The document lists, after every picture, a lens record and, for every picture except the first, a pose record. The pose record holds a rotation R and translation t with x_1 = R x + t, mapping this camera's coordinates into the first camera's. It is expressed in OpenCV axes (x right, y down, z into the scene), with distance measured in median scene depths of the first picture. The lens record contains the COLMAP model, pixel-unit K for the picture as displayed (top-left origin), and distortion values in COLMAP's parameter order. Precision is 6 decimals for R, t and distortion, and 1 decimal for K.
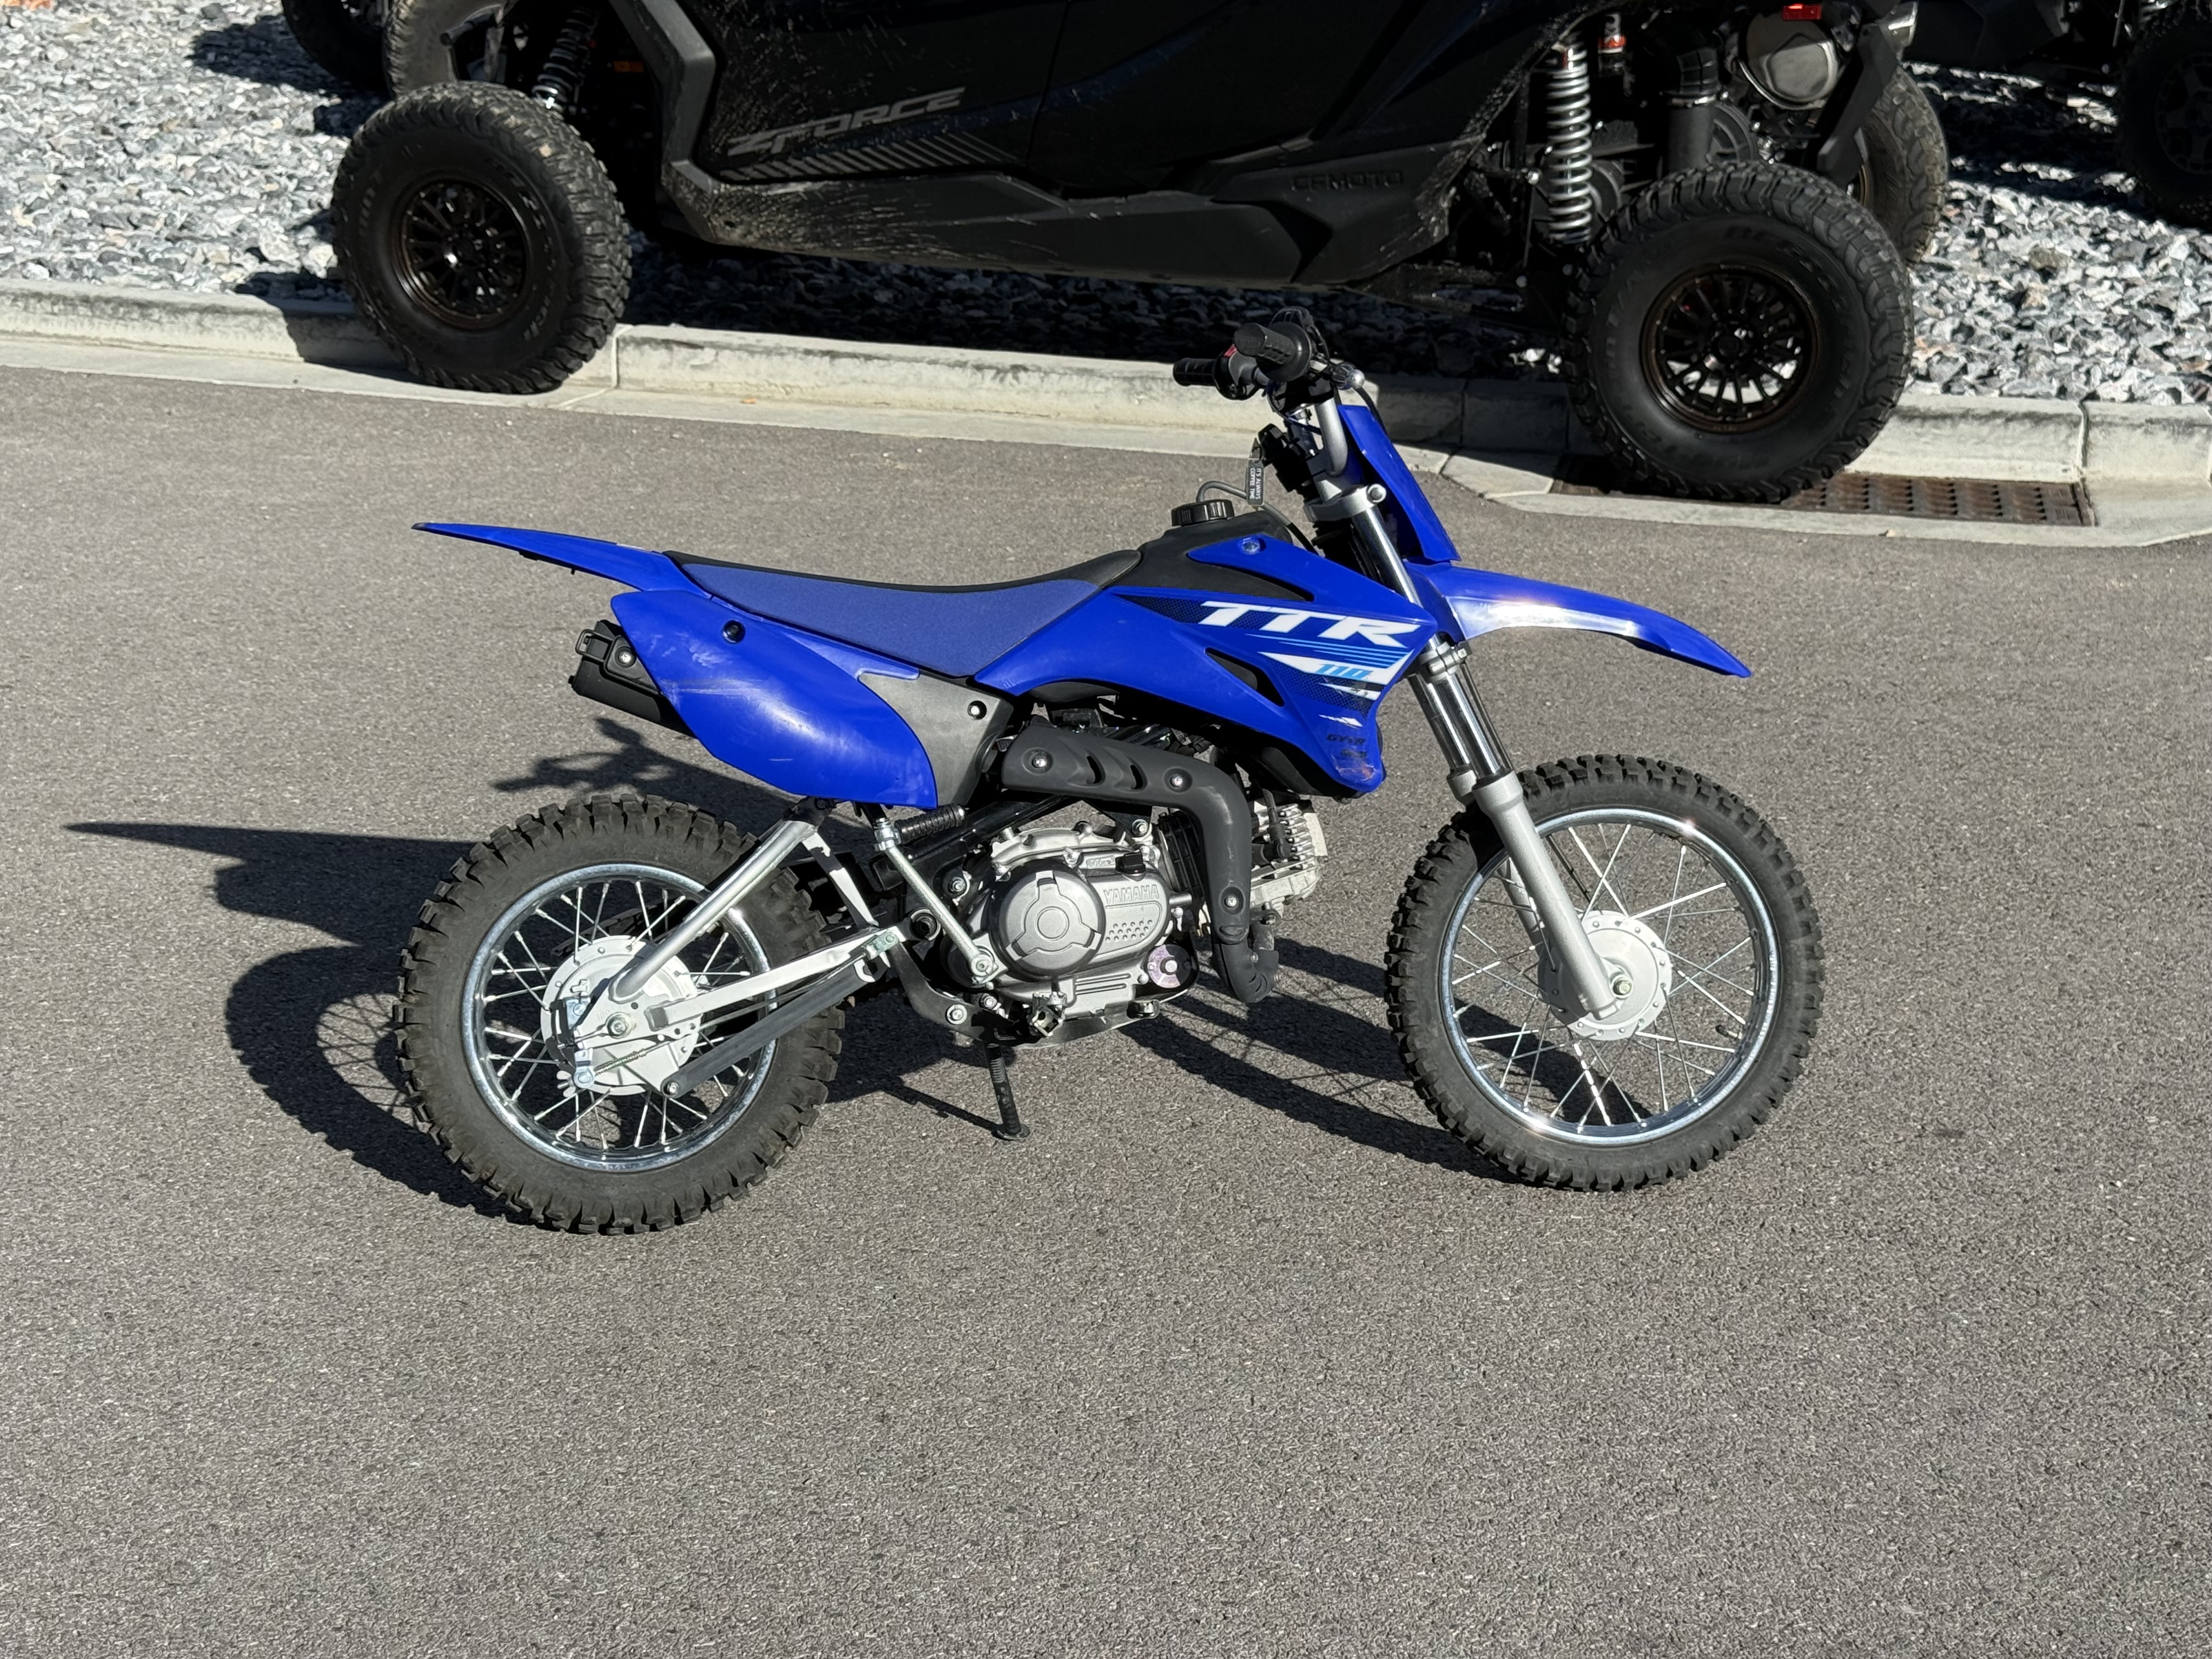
lens RADIAL K [[3150.5, 0, 1102.3], [0, 3150.5, 830.9], [0, 0, 1]] dist [0.116743, 0.000000]
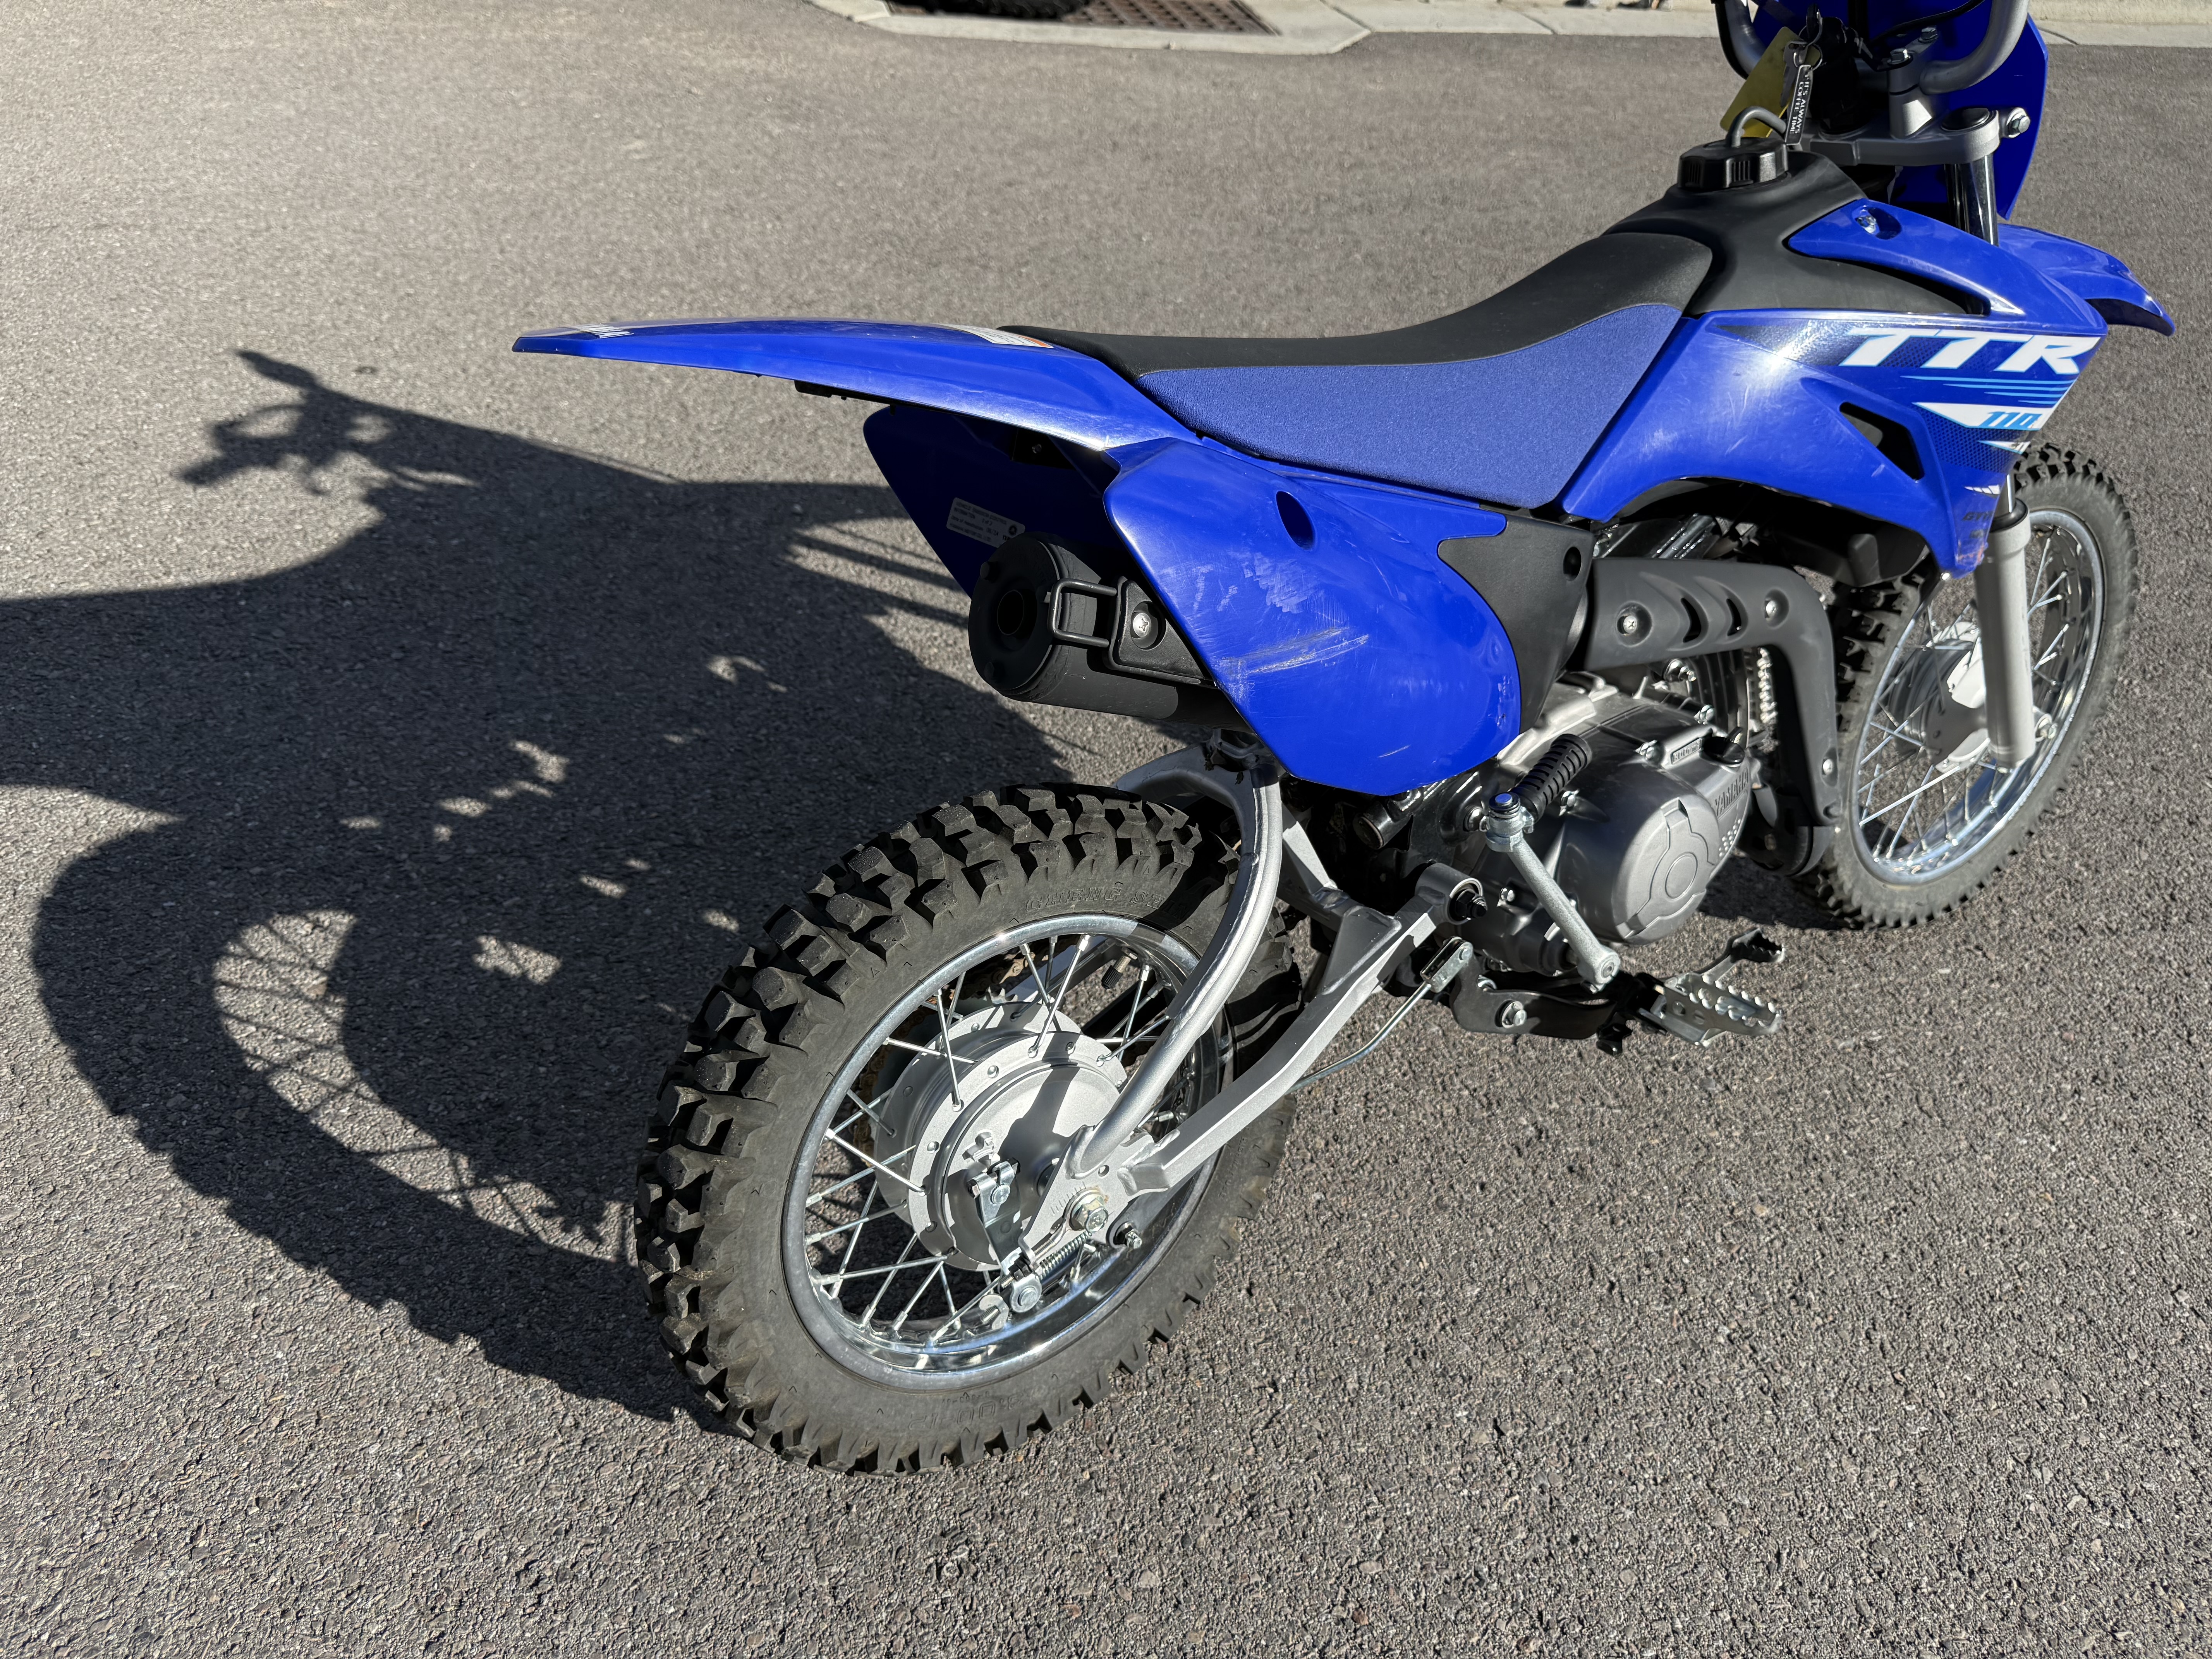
lens RADIAL K [[1582.6, 0, 1111.4], [0, 1582.6, 820.5], [0, 0, 1]] dist [0.019201, -0.036653]
pose [[0.886495, -0.230557, 0.401210, -0.163605], [0.064966, 0.920459, 0.385401, -0.075633], [-0.458154, -0.315591, 0.830961, 0.516006]]
